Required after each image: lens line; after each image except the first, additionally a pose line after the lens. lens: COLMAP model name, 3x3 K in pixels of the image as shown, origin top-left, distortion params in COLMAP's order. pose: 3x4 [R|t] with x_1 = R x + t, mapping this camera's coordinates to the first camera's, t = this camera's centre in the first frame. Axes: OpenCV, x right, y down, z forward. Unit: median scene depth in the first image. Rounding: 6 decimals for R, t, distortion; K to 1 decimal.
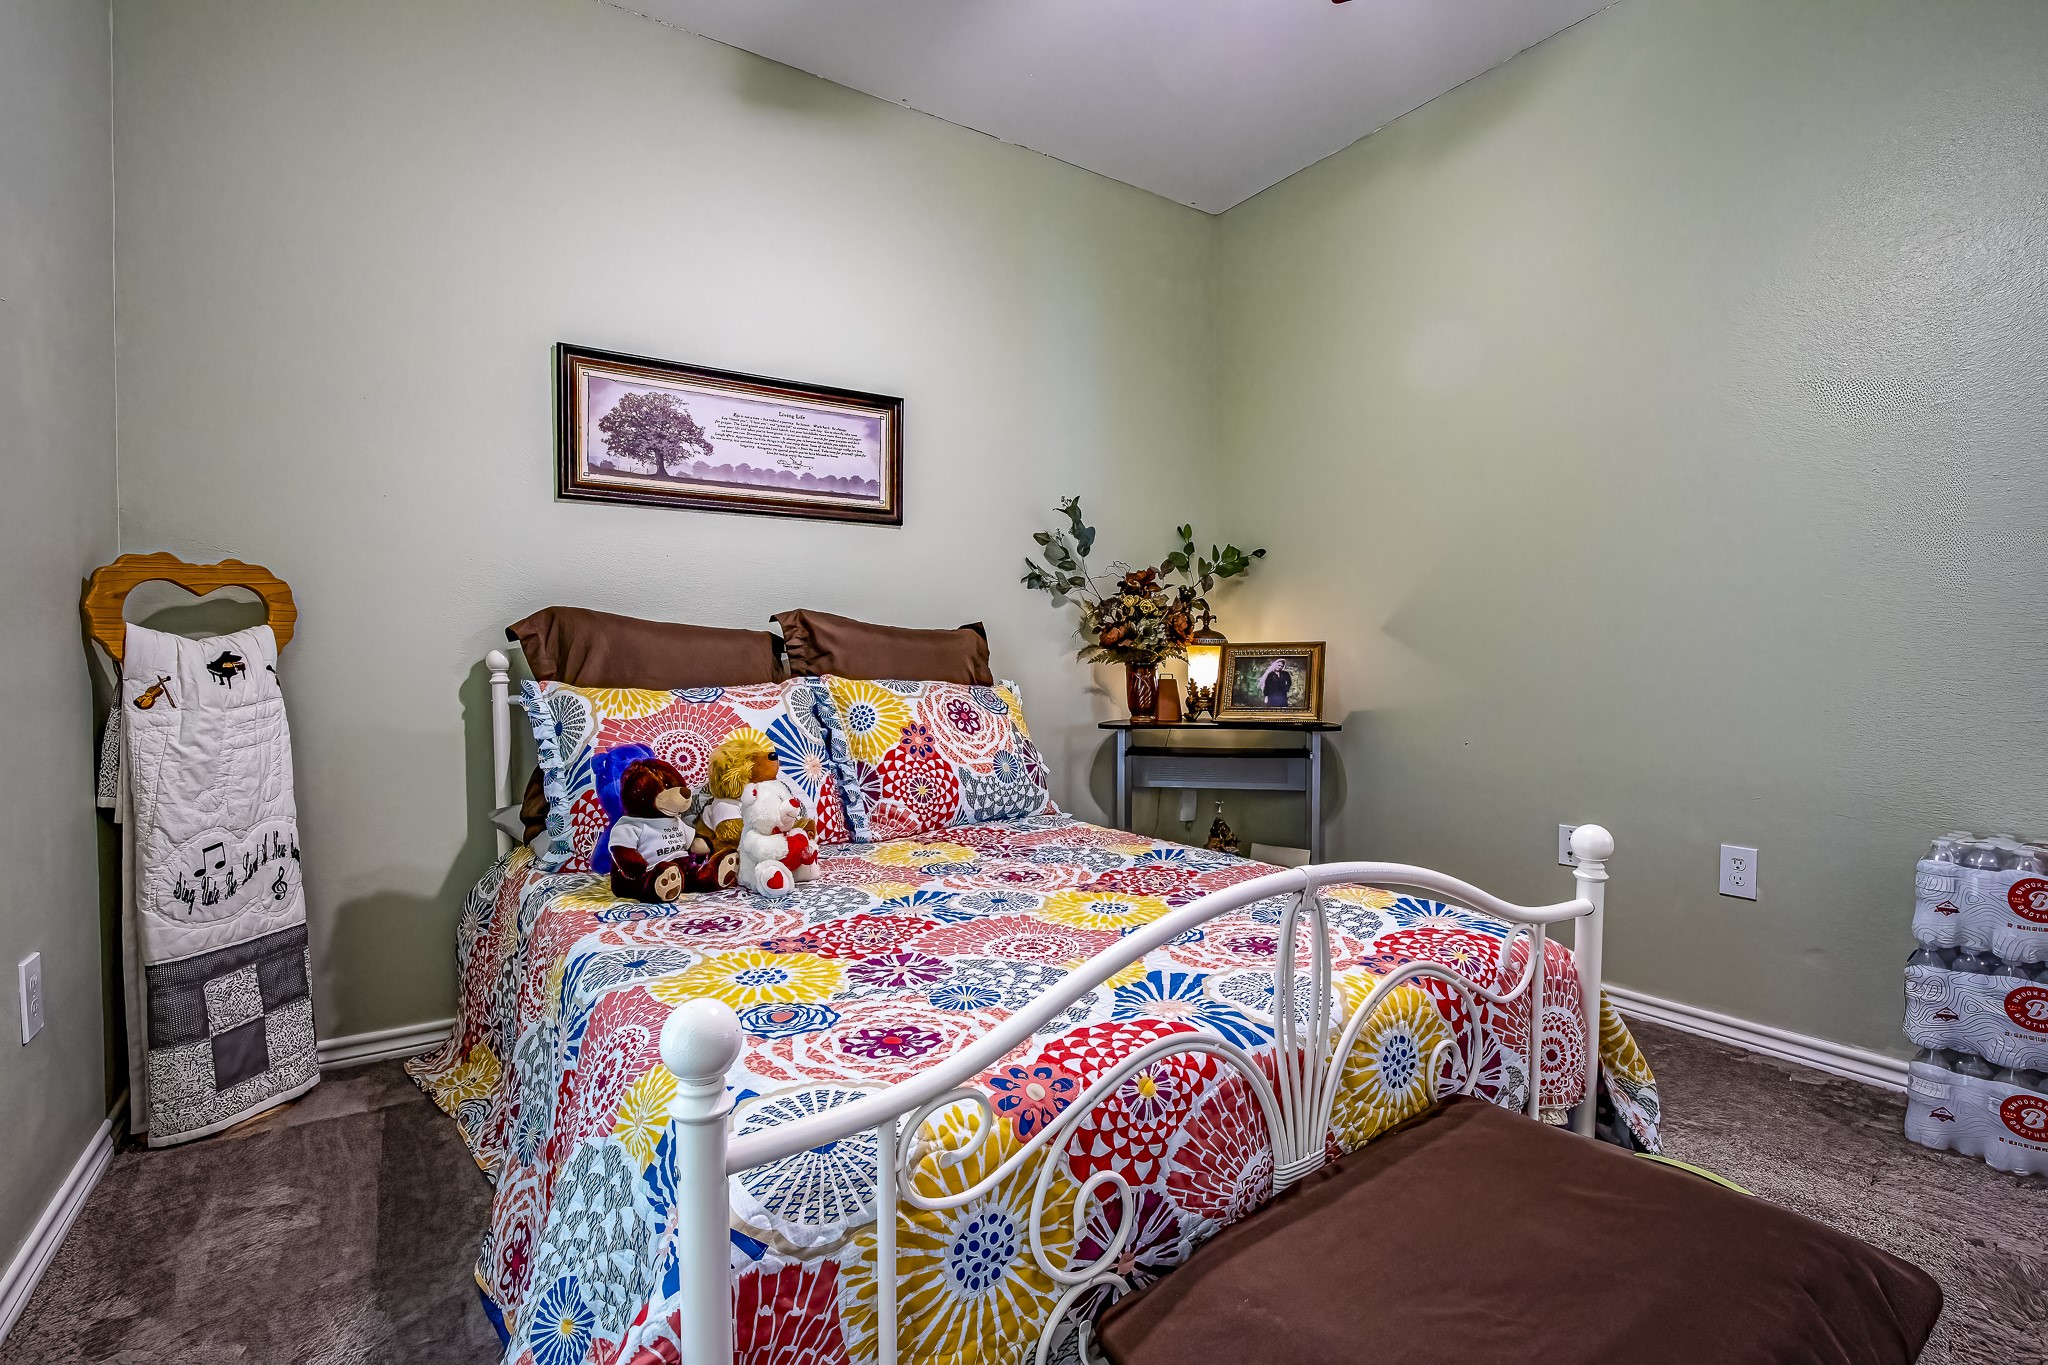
lens RADIAL K [[955.6, 0, 1016.9], [0, 955.6, 672.7], [0, 0, 1]] dist [-0.009539, 0.001381]
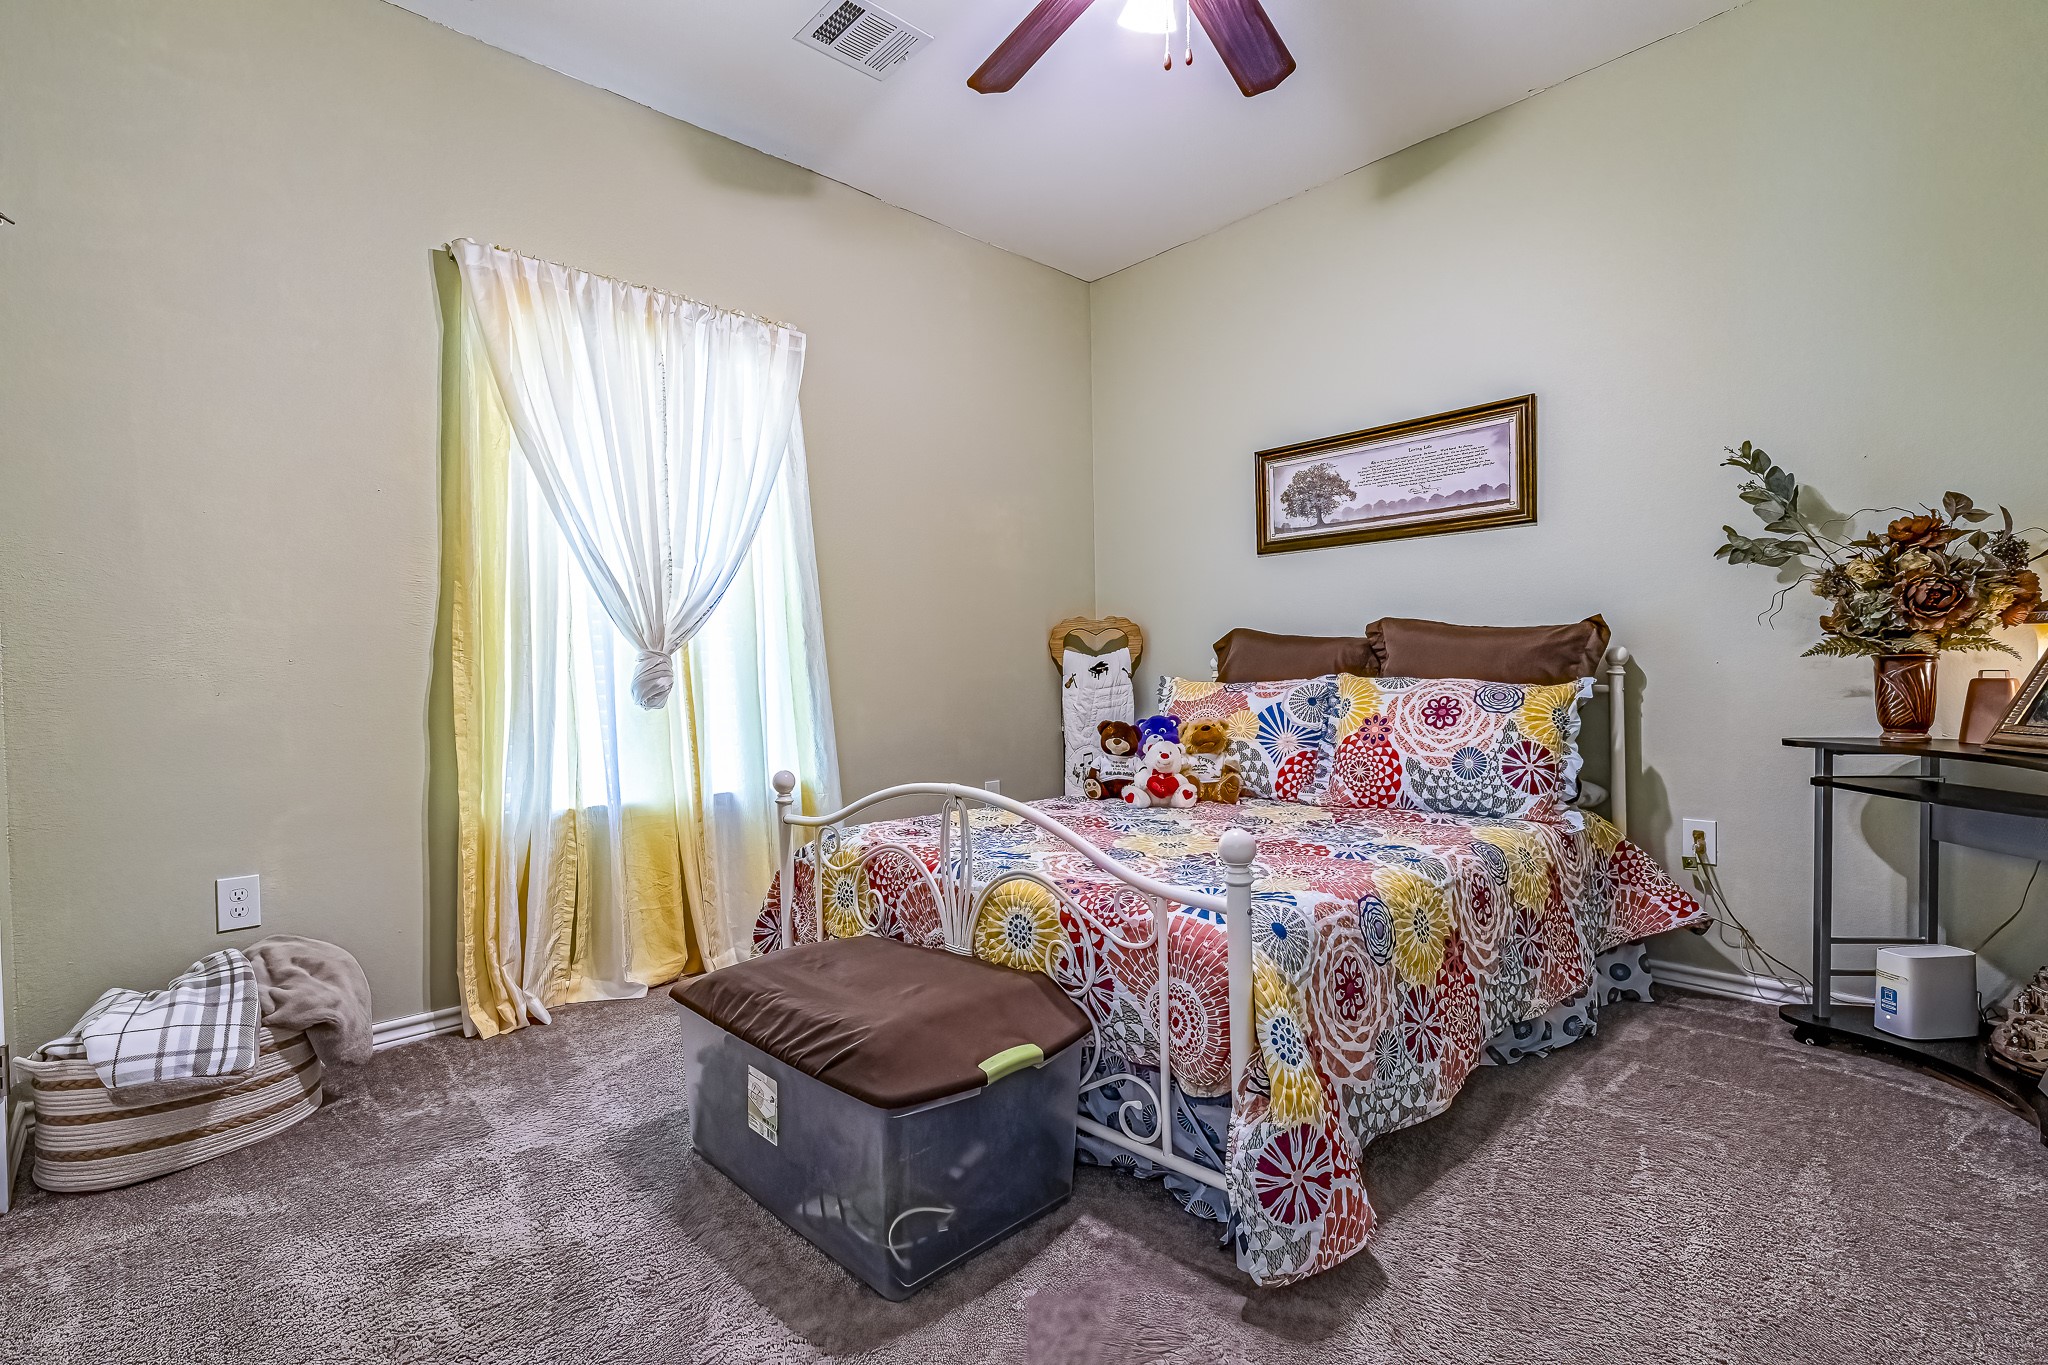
lens RADIAL K [[955.6, 0, 1013.0], [0, 955.6, 681.9], [0, 0, 1]] dist [-0.009539, 0.001381]
pose [[0.162076, 0.012771, -0.986696, 0.928939], [0.007292, 0.999873, 0.014139, -0.006740], [0.986751, -0.009486, 0.161963, 0.363161]]
